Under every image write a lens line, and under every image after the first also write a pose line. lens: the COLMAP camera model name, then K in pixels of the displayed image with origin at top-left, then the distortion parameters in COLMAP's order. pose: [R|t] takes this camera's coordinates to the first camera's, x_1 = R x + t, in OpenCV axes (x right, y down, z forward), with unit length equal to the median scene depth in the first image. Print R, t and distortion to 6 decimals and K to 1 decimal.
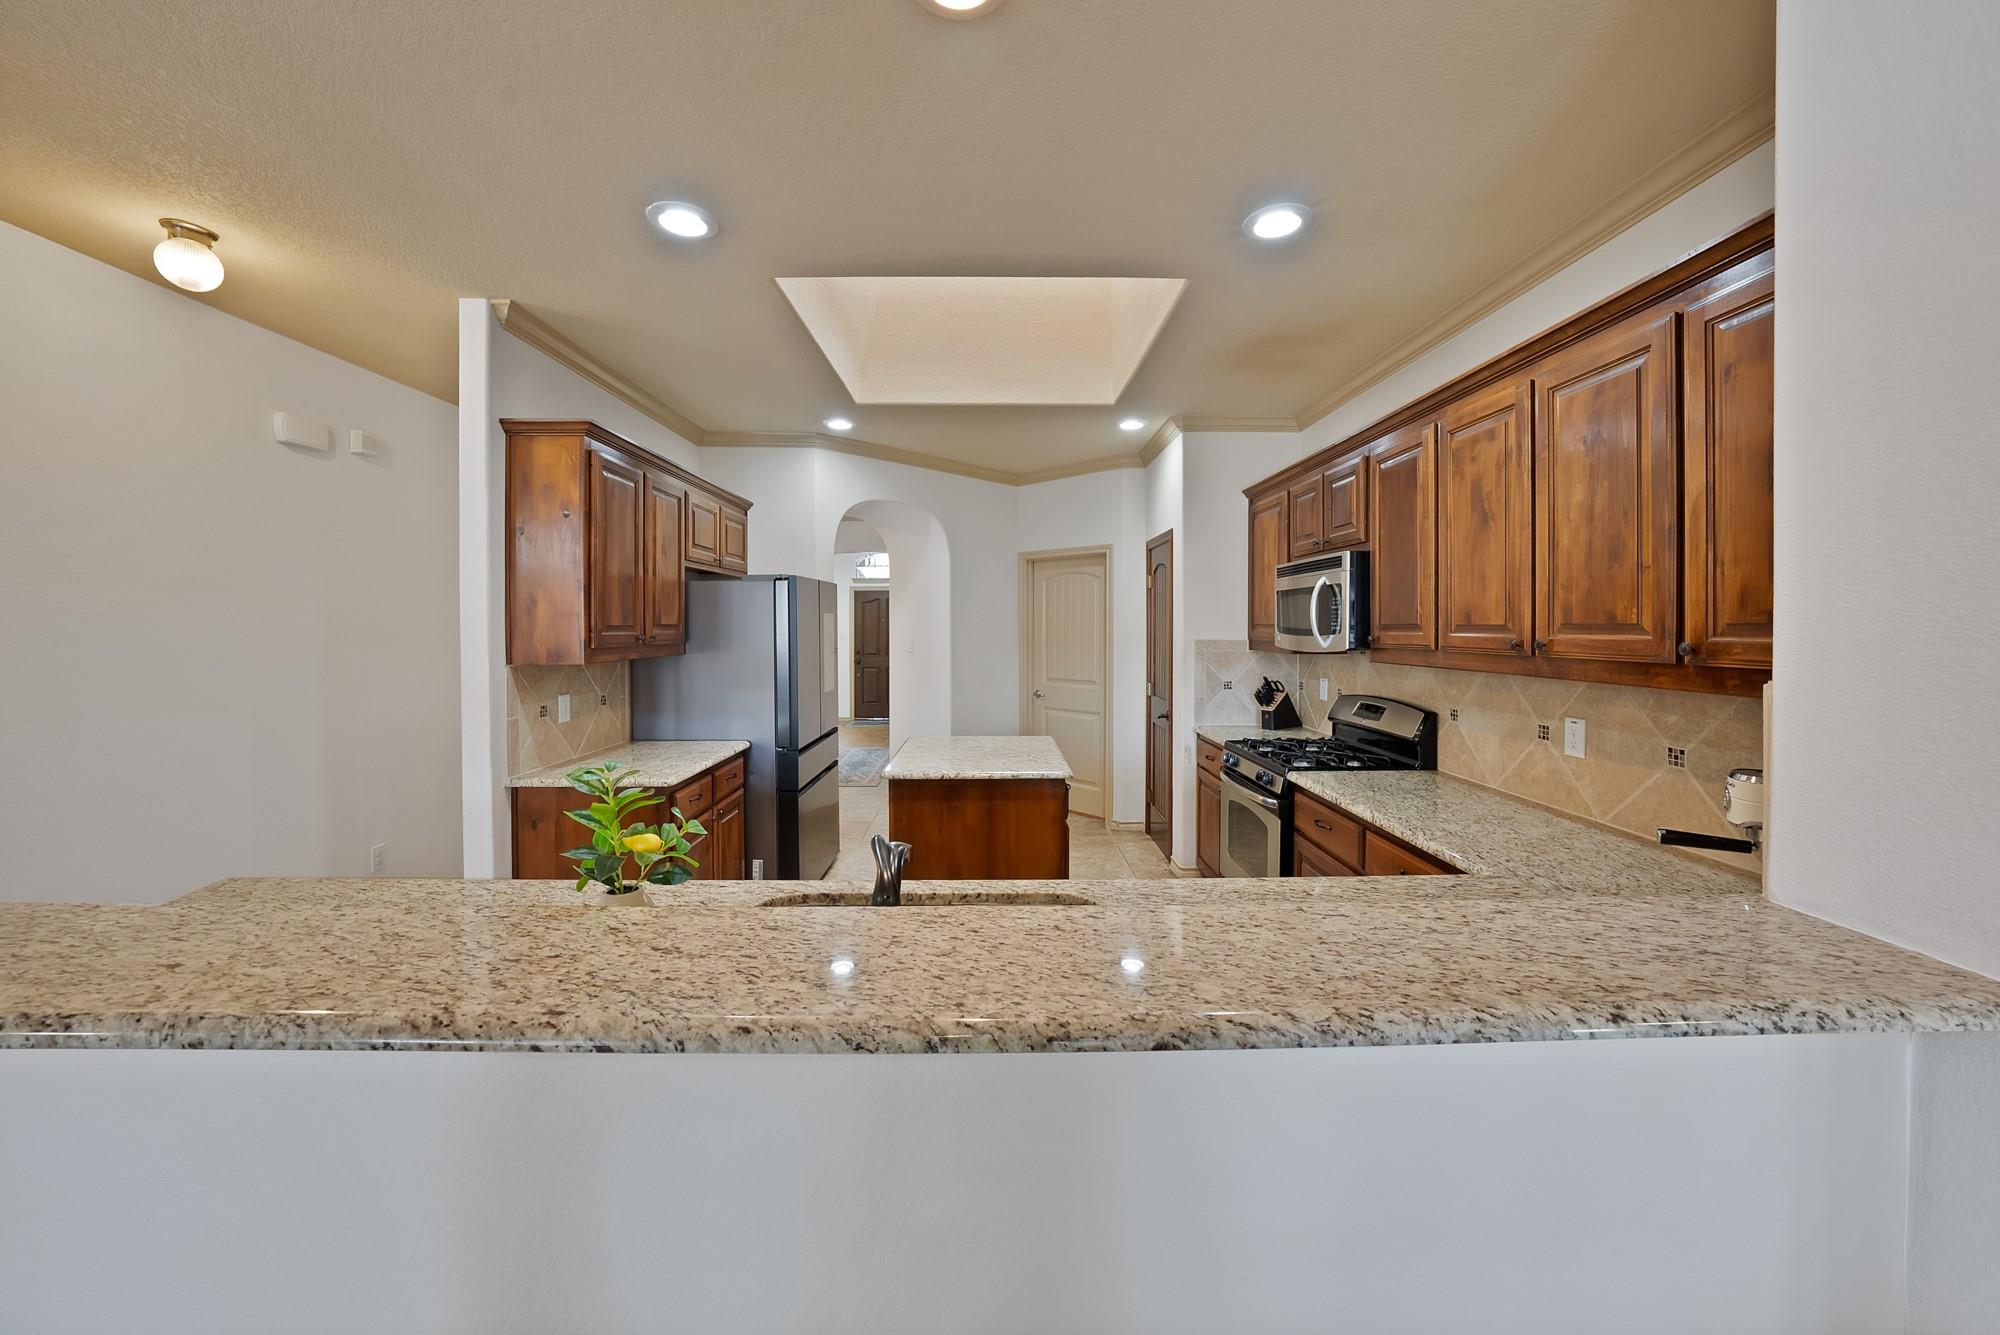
lens RADIAL K [[723.9, 0, 1003.9], [0, 723.9, 637.0], [0, 0, 1]] dist [-0.012938, 0.000049]
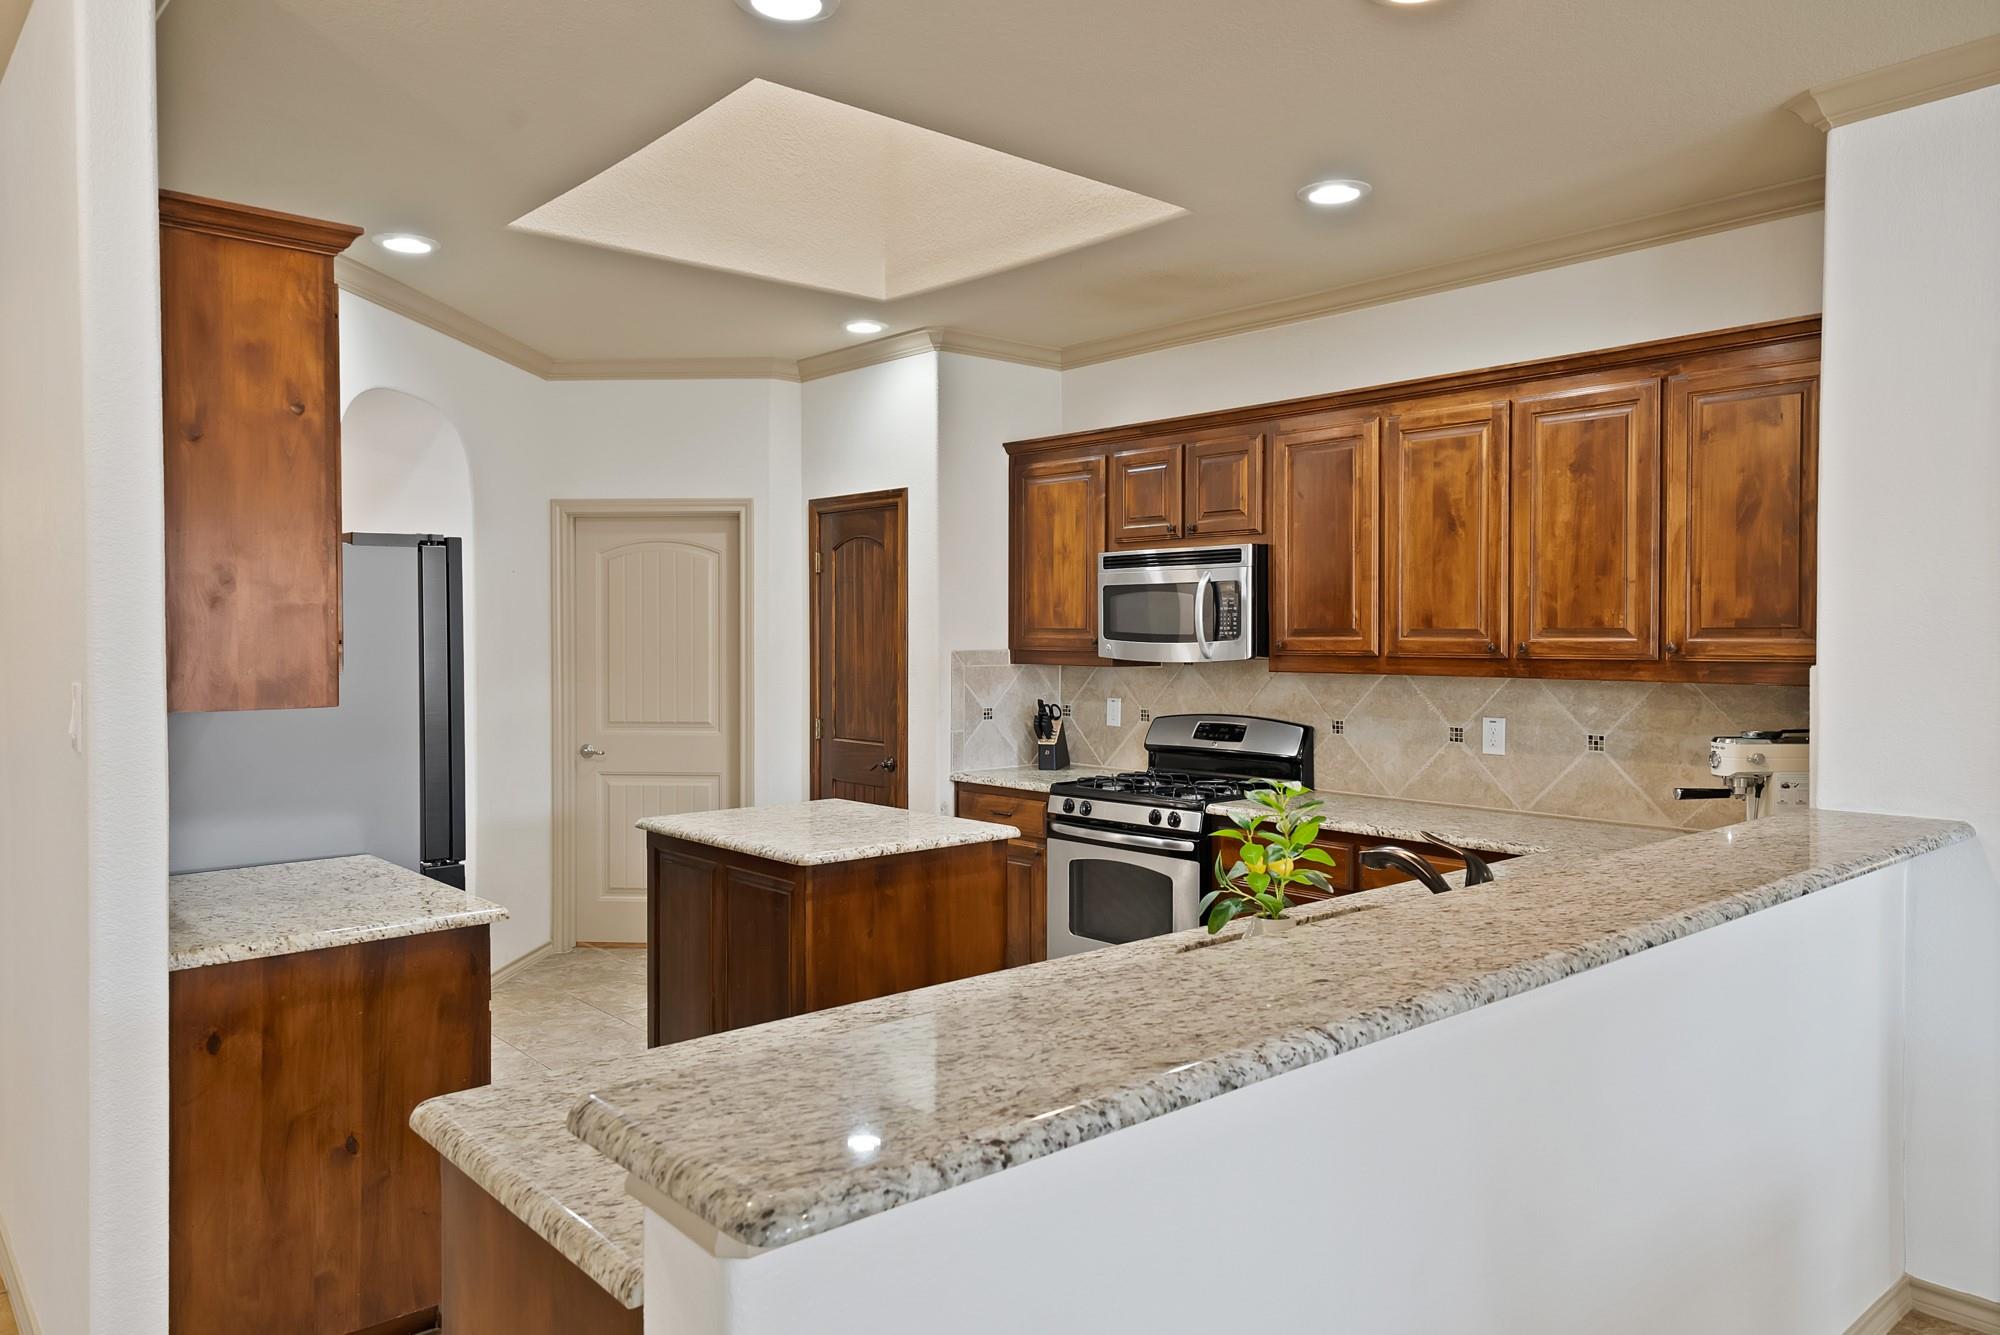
lens RADIAL K [[1355.1, 0, 1000.0], [0, 1355.1, 667.5], [0, 0, 1]] dist [0.054686, -0.000172]
pose [[0.764205, -0.018752, 0.644700, -0.922293], [0.011193, 0.999812, 0.015813, -0.000423], [-0.644876, -0.004868, 0.764272, -0.056641]]
